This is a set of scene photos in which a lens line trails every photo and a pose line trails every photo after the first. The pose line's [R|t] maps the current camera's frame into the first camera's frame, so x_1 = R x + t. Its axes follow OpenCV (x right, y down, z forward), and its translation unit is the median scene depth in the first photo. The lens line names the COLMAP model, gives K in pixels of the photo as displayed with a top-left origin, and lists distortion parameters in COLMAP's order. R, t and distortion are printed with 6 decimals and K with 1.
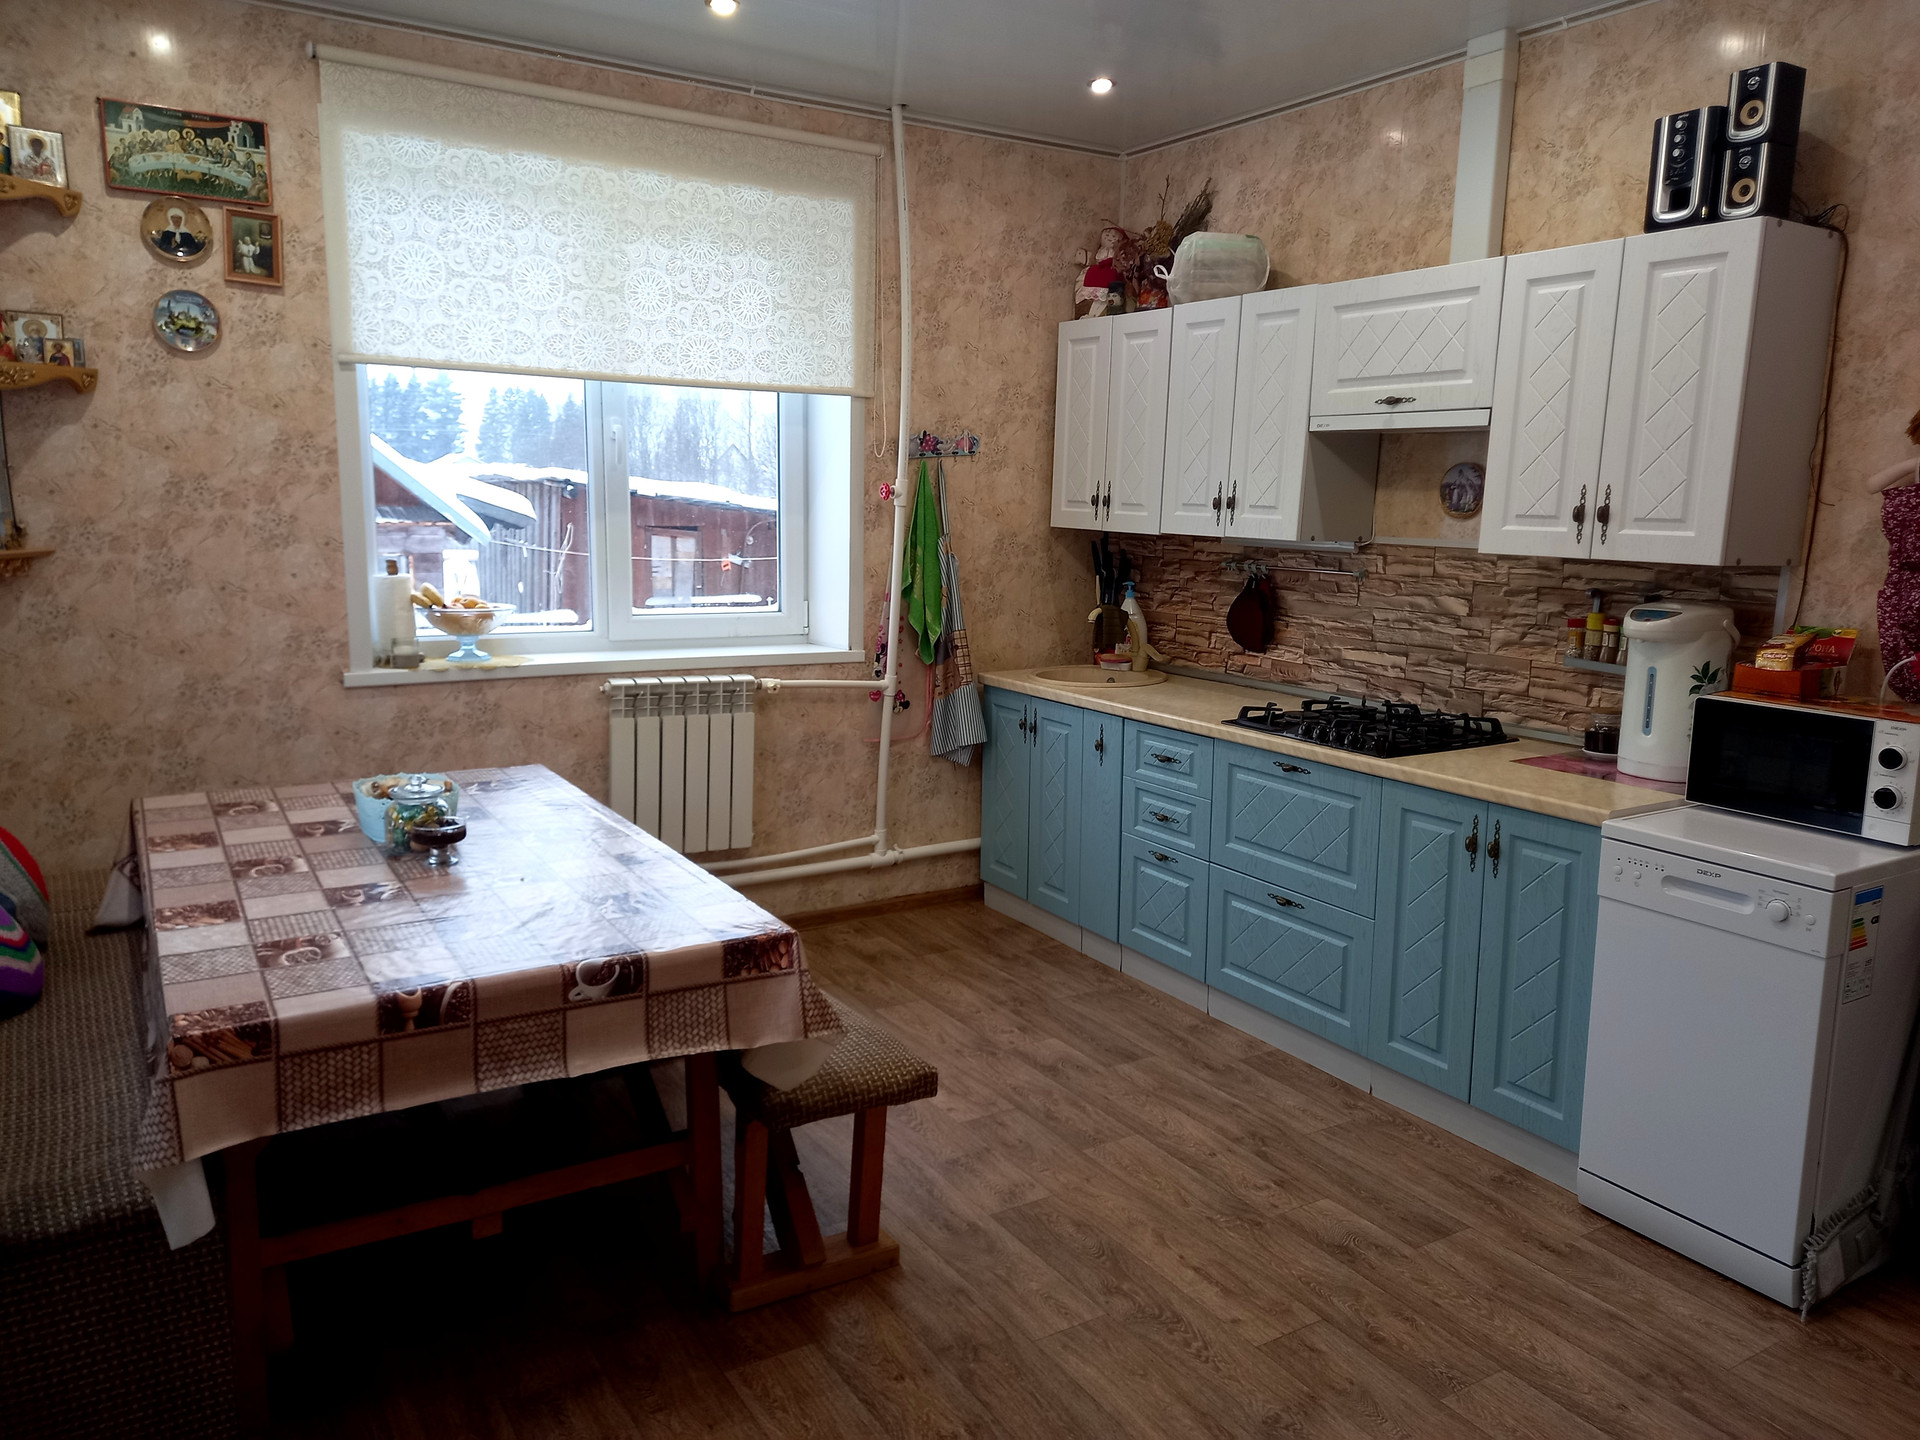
lens RADIAL K [[1382.3, 0, 966.0], [0, 1382.3, 725.4], [0, 0, 1]] dist [0.077665, -0.065484]
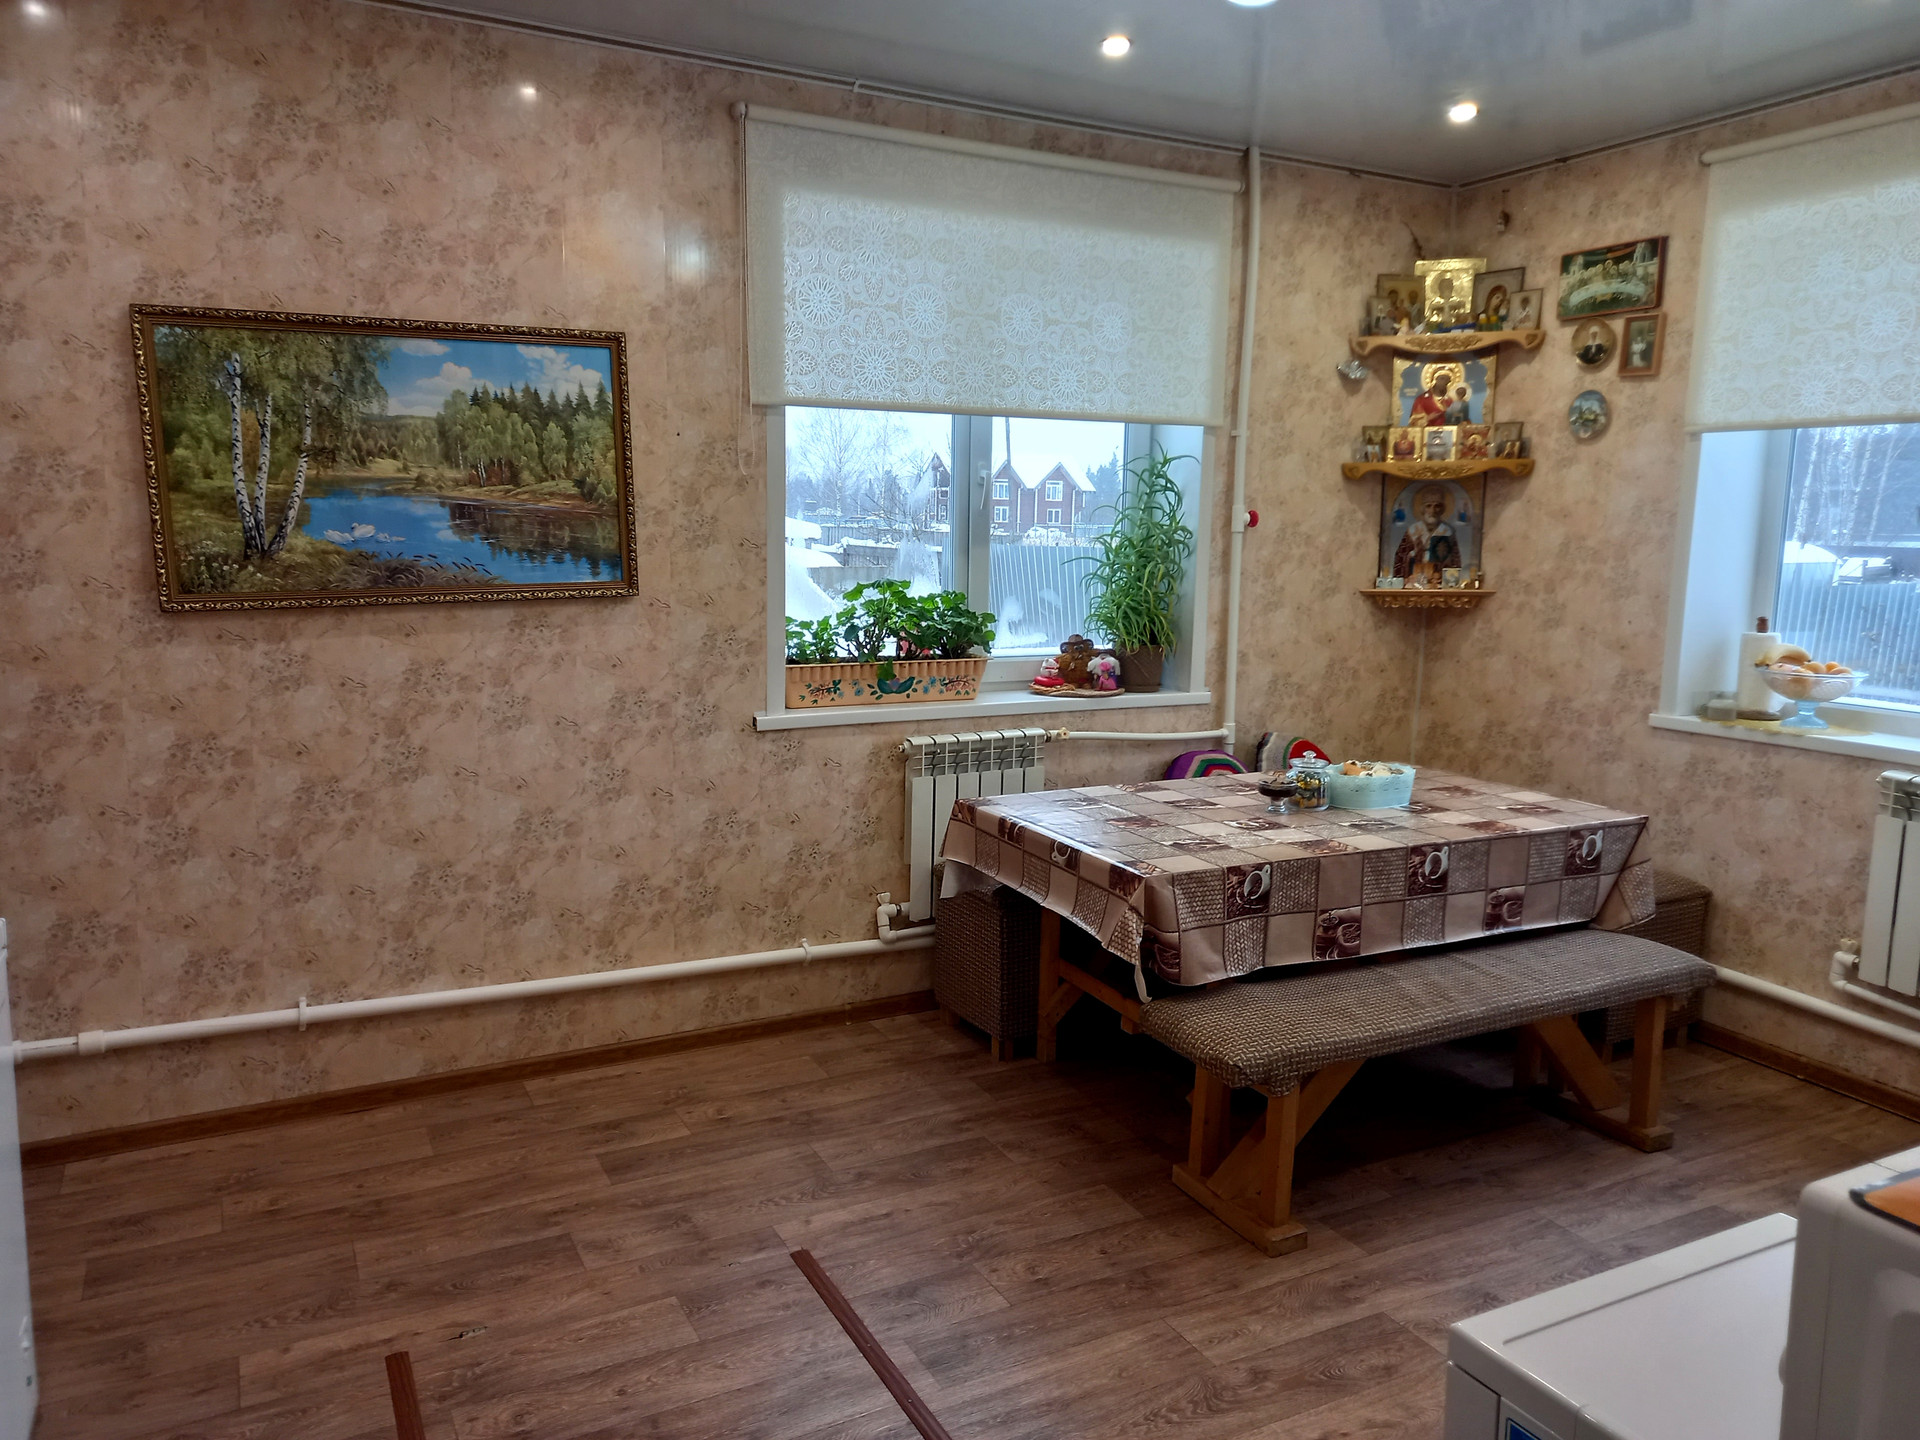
lens RADIAL K [[1382.3, 0, 995.3], [0, 1382.3, 732.6], [0, 0, 1]] dist [0.077665, -0.065484]
pose [[-0.062143, 0.131838, -0.989321, 0.752227], [-0.185698, 0.972402, 0.141248, -0.090397], [0.980640, 0.192493, -0.035946, 0.584193]]
